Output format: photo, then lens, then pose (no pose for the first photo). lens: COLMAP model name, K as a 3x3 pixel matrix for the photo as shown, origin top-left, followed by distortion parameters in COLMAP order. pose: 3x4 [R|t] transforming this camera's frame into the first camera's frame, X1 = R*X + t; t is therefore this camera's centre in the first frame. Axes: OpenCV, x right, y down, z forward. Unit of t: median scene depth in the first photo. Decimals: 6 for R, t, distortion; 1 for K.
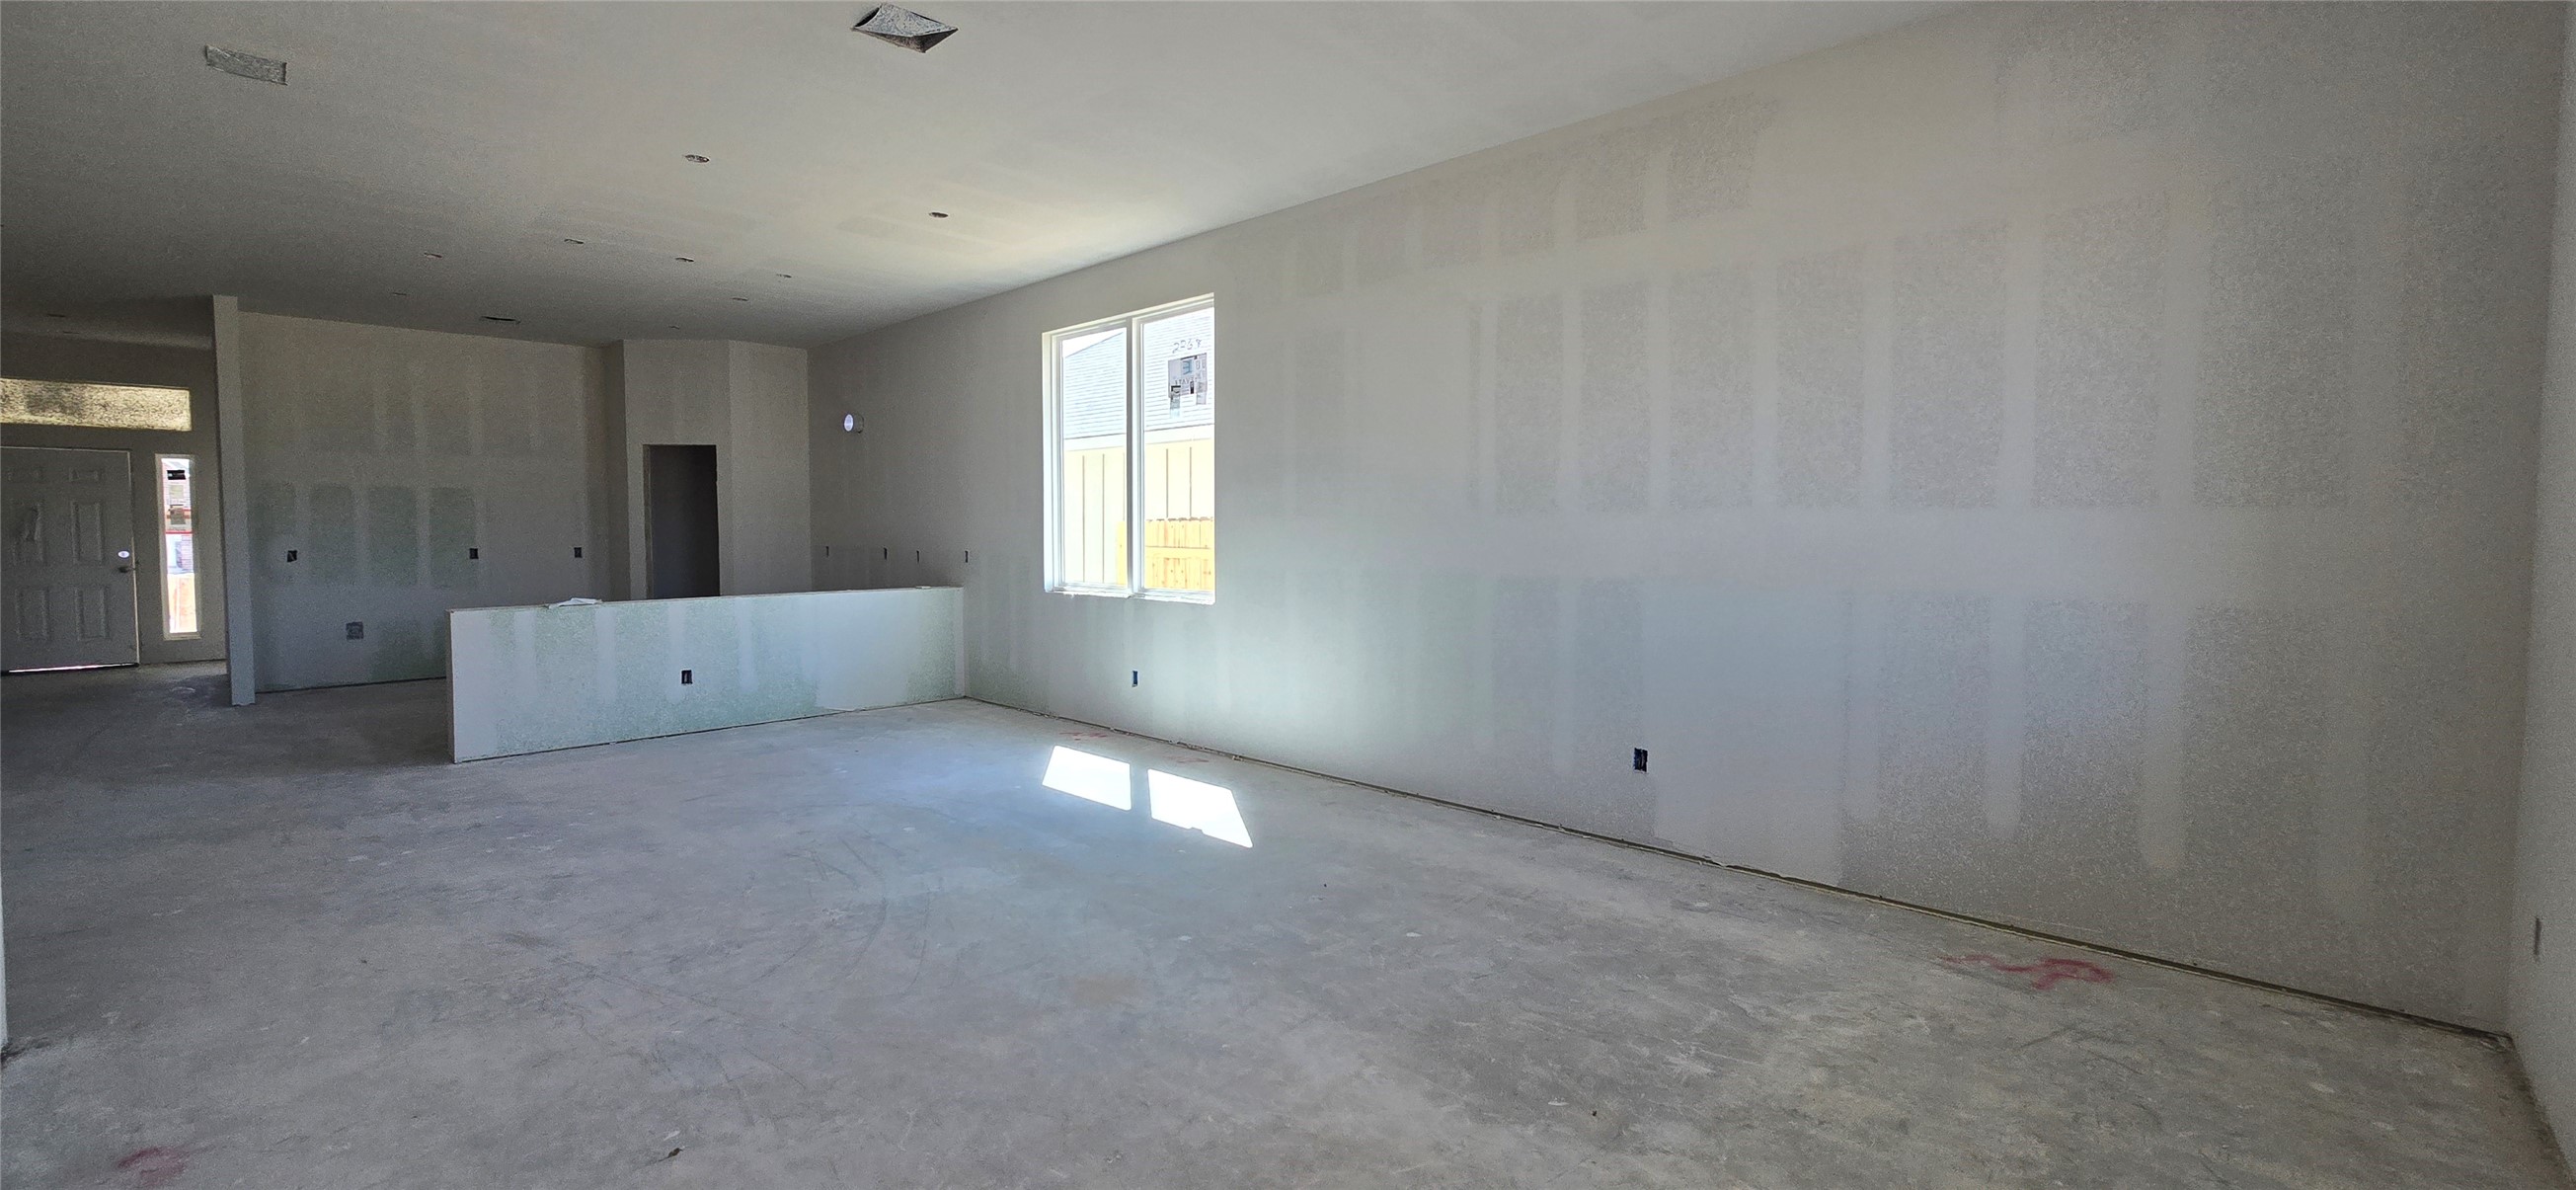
lens RADIAL K [[1050.1, 0, 1281.9], [0, 1050.1, 573.9], [0, 0, 1]] dist [-0.000839, -0.001768]
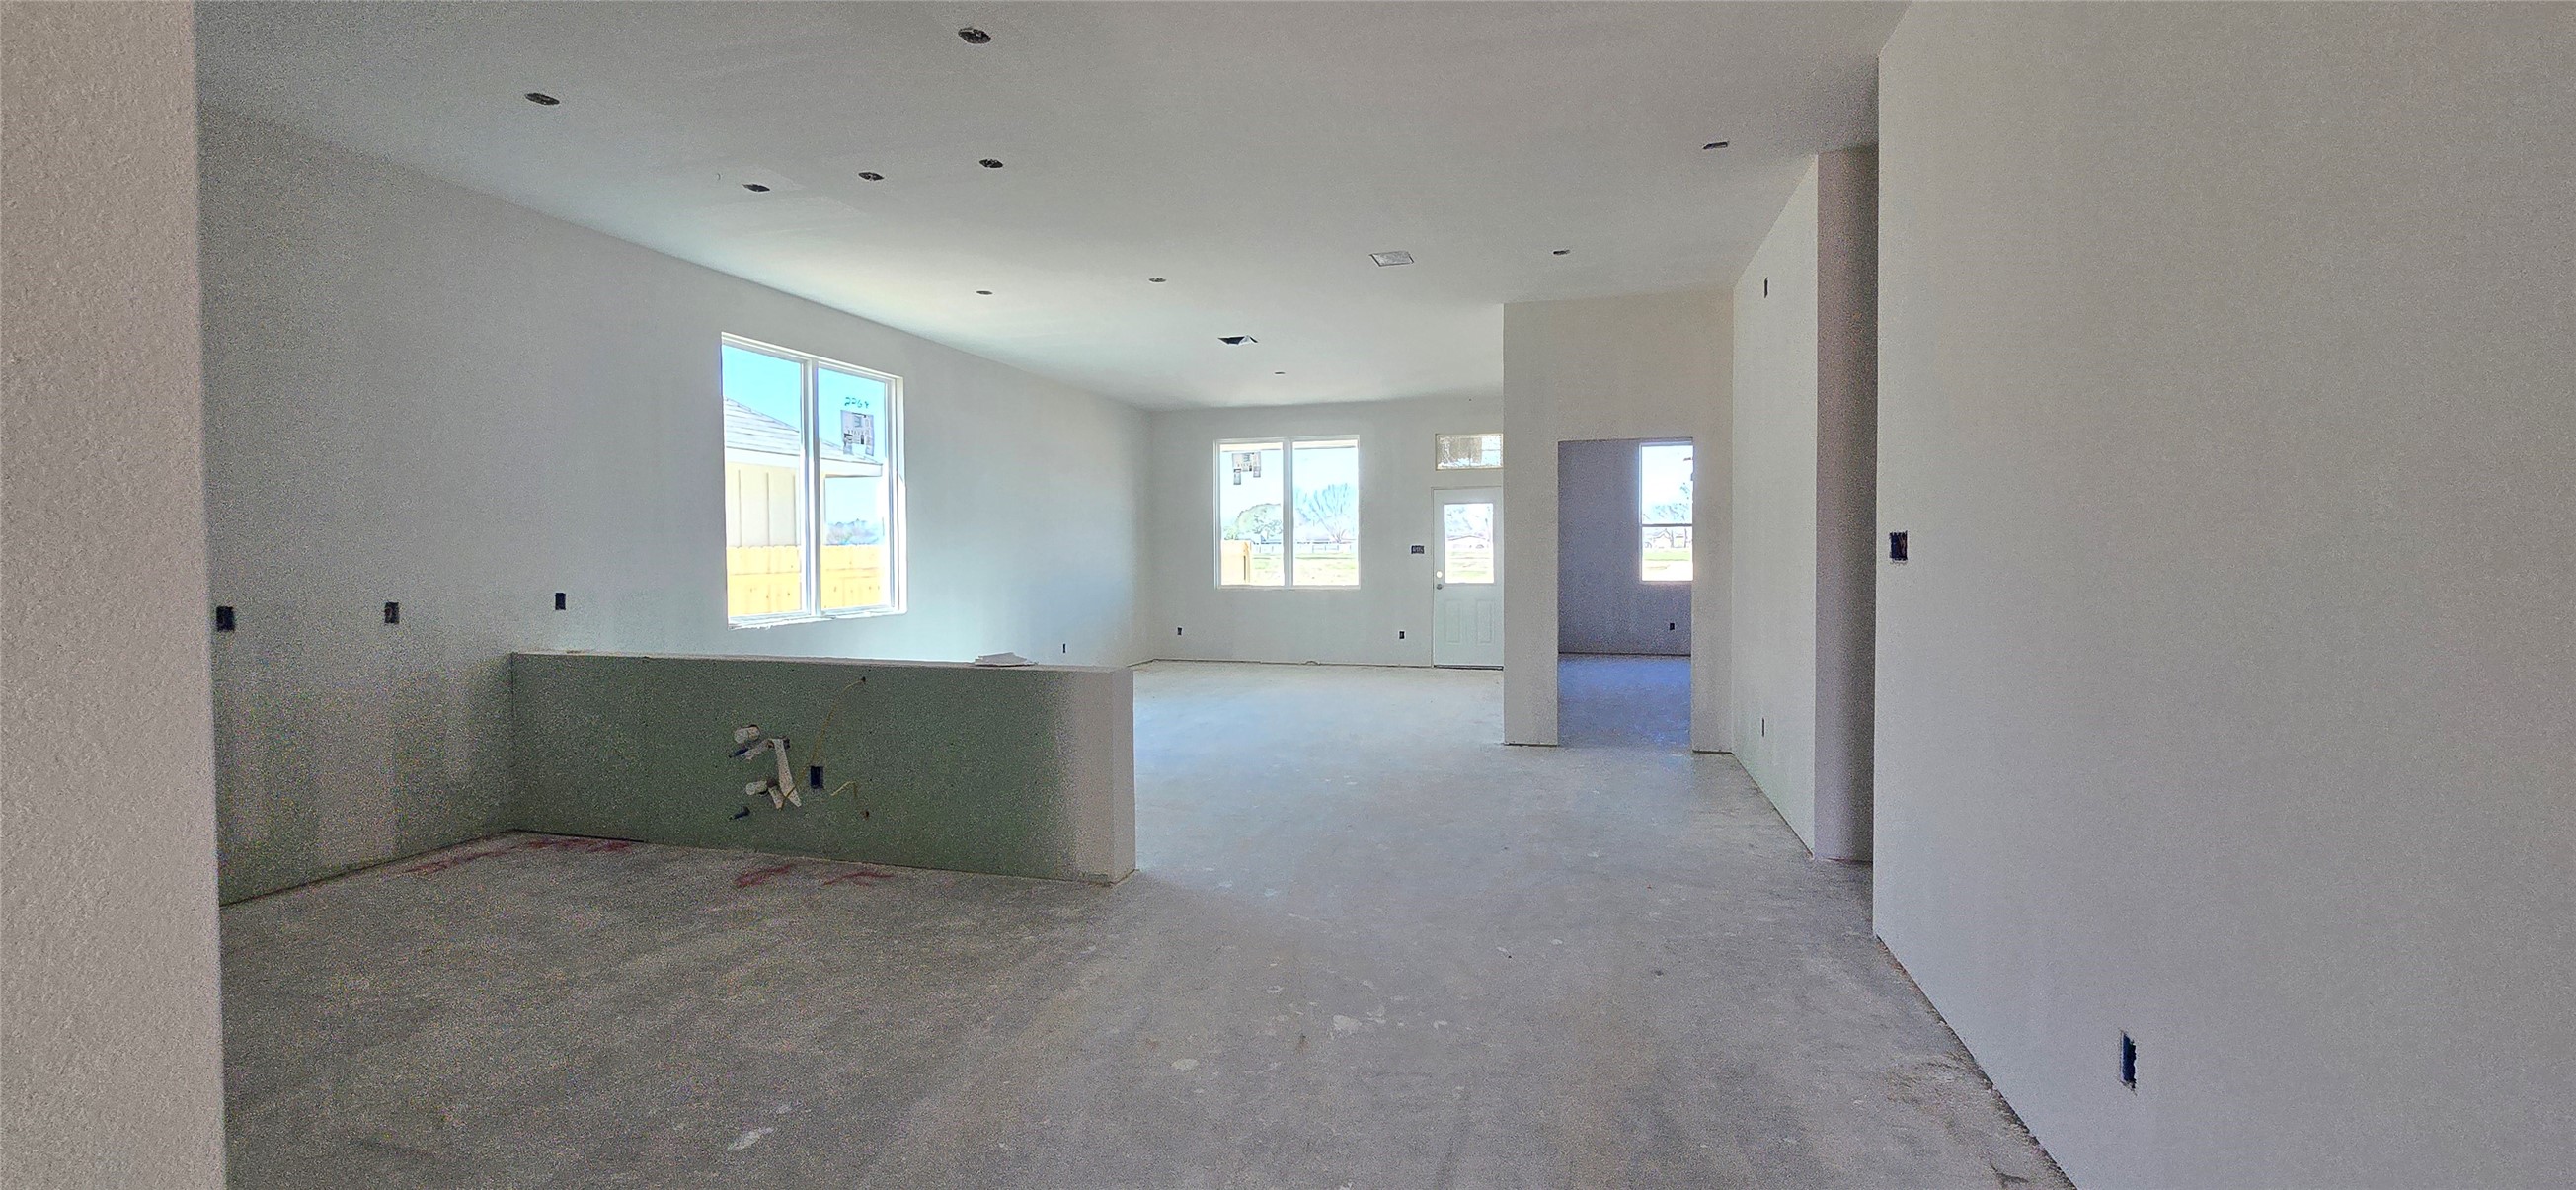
lens RADIAL K [[1050.1, 0, 1283.4], [0, 1050.1, 577.0], [0, 0, 1]] dist [-0.000839, -0.001768]
pose [[-0.482847, -0.020414, 0.875467, -1.393259], [0.041647, 0.998062, 0.046242, -0.055197], [-0.874714, 0.058788, -0.481061, 1.171525]]
